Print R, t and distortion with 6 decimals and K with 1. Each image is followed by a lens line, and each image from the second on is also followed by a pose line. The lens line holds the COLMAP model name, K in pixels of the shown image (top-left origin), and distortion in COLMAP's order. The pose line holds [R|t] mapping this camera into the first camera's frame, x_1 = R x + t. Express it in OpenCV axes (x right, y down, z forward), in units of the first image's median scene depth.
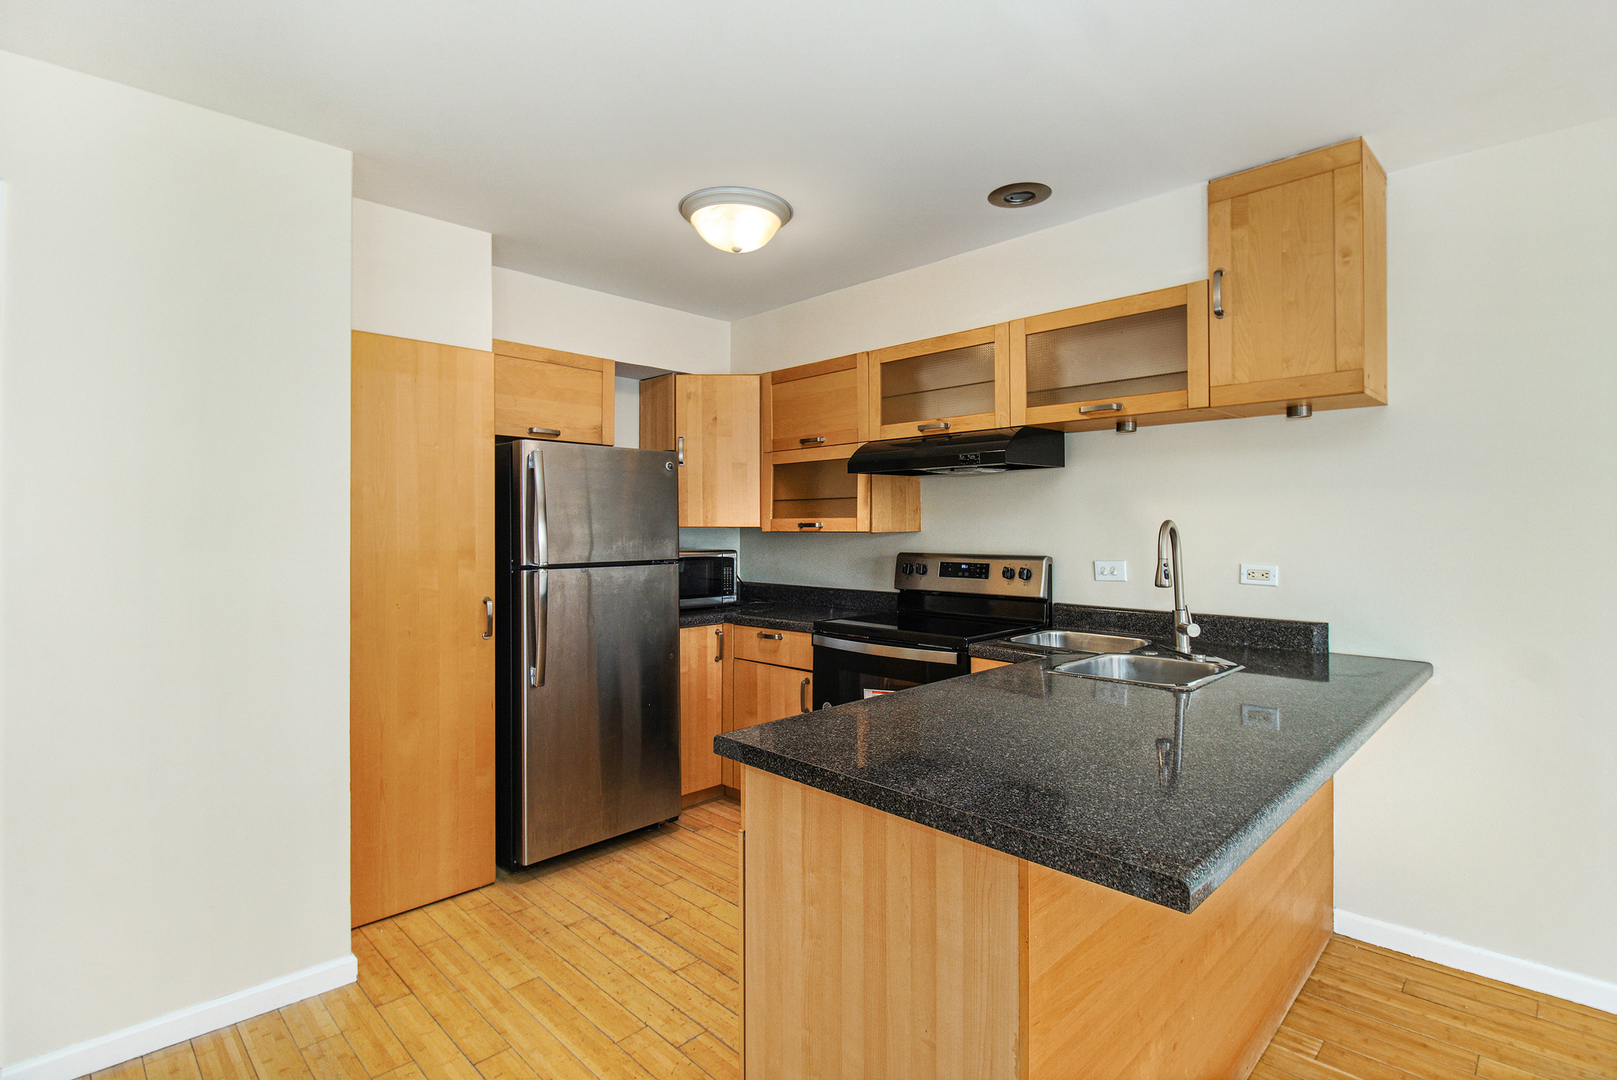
lens RADIAL K [[776.0, 0, 845.4], [0, 776.0, 541.4], [0, 0, 1]] dist [0.001063, -0.000199]
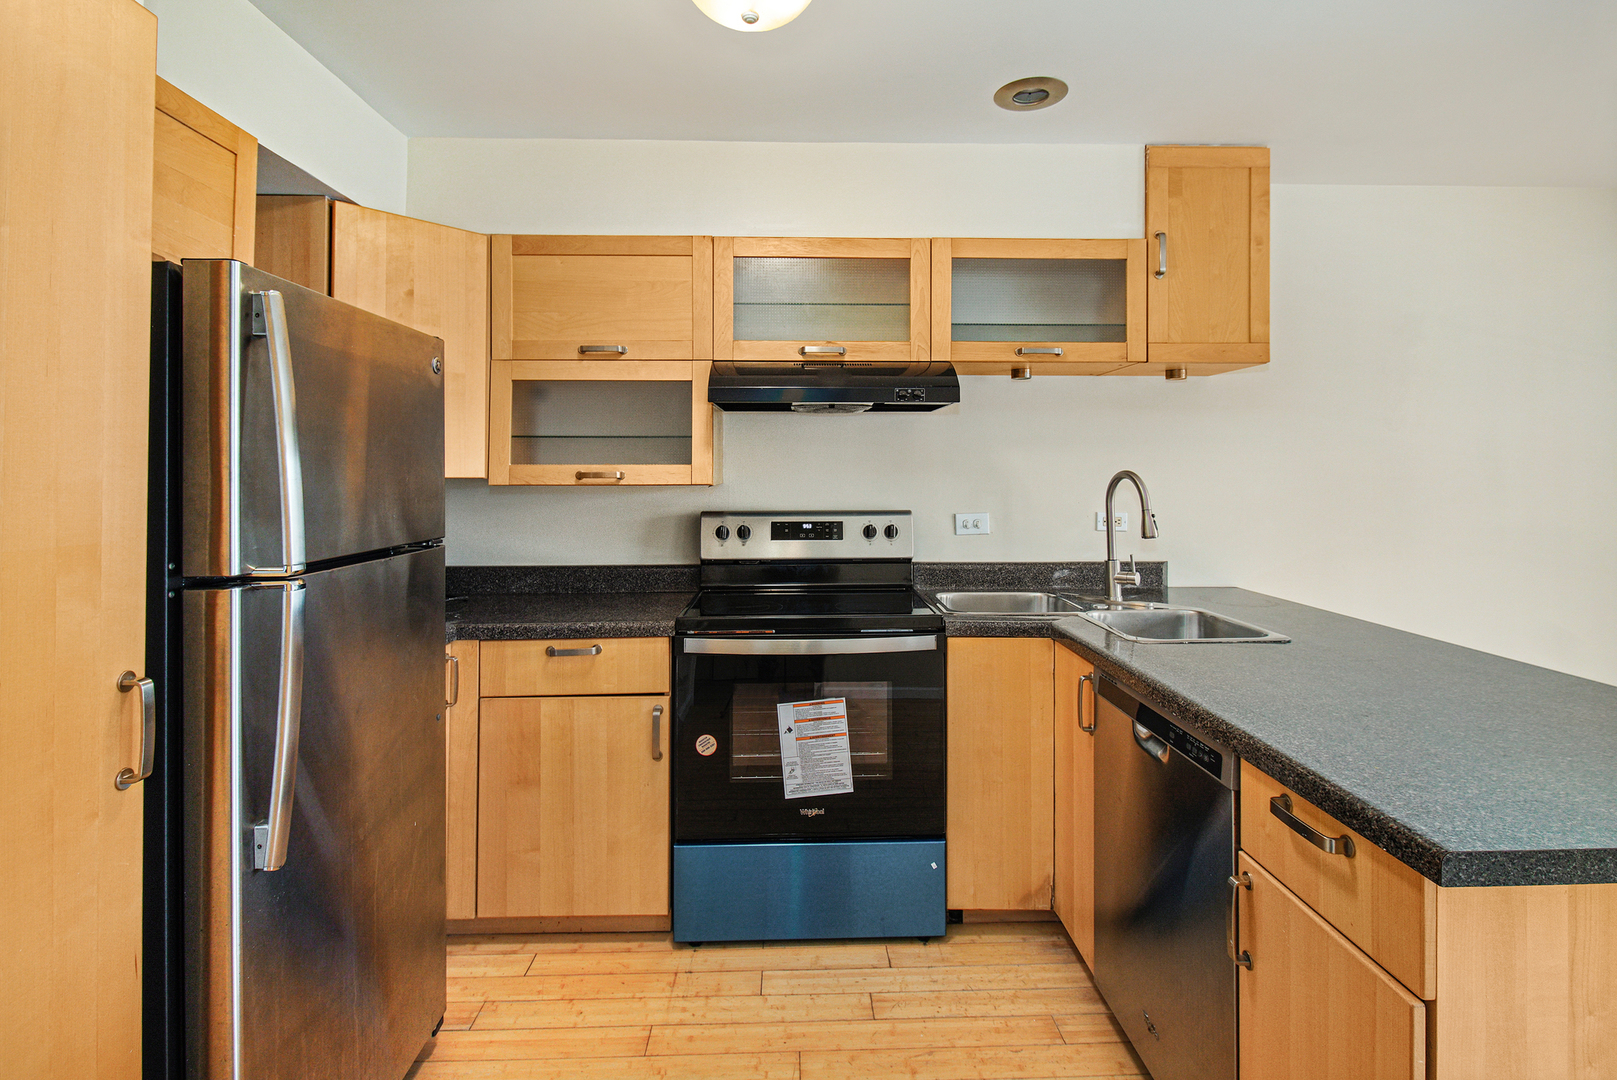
lens RADIAL K [[766.4, 0, 811.7], [0, 766.4, 474.6], [0, 0, 1]] dist [0.011882, -0.000887]
pose [[0.704121, 0.000940, 0.710080, -0.432632], [0.013951, 0.999788, -0.015158, -0.009922], [-0.709943, 0.020579, 0.703958, 0.449301]]
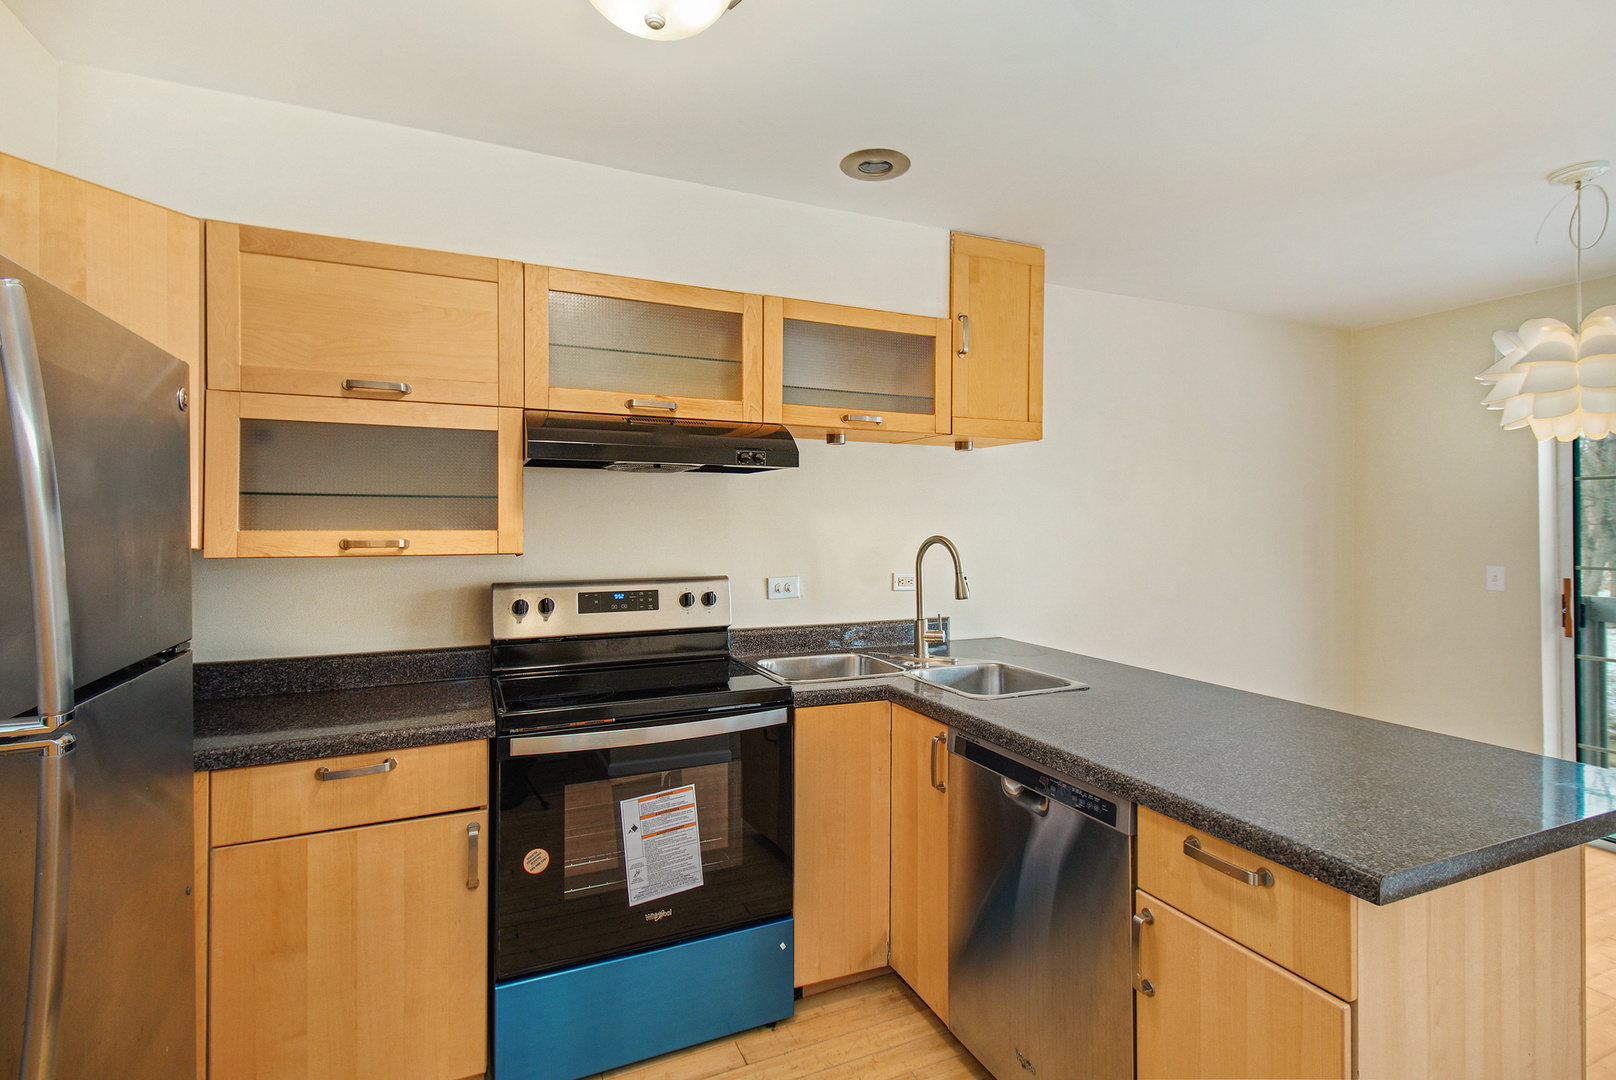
lens RADIAL K [[768.7, 0, 805.4], [0, 768.7, 532.0], [0, 0, 1]] dist [0.031435, -0.014474]
pose [[0.382422, -0.005686, 0.923970, -0.476362], [0.016689, 0.999860, -0.000755, -0.026429], [-0.923837, 0.015709, 0.382464, 0.580196]]
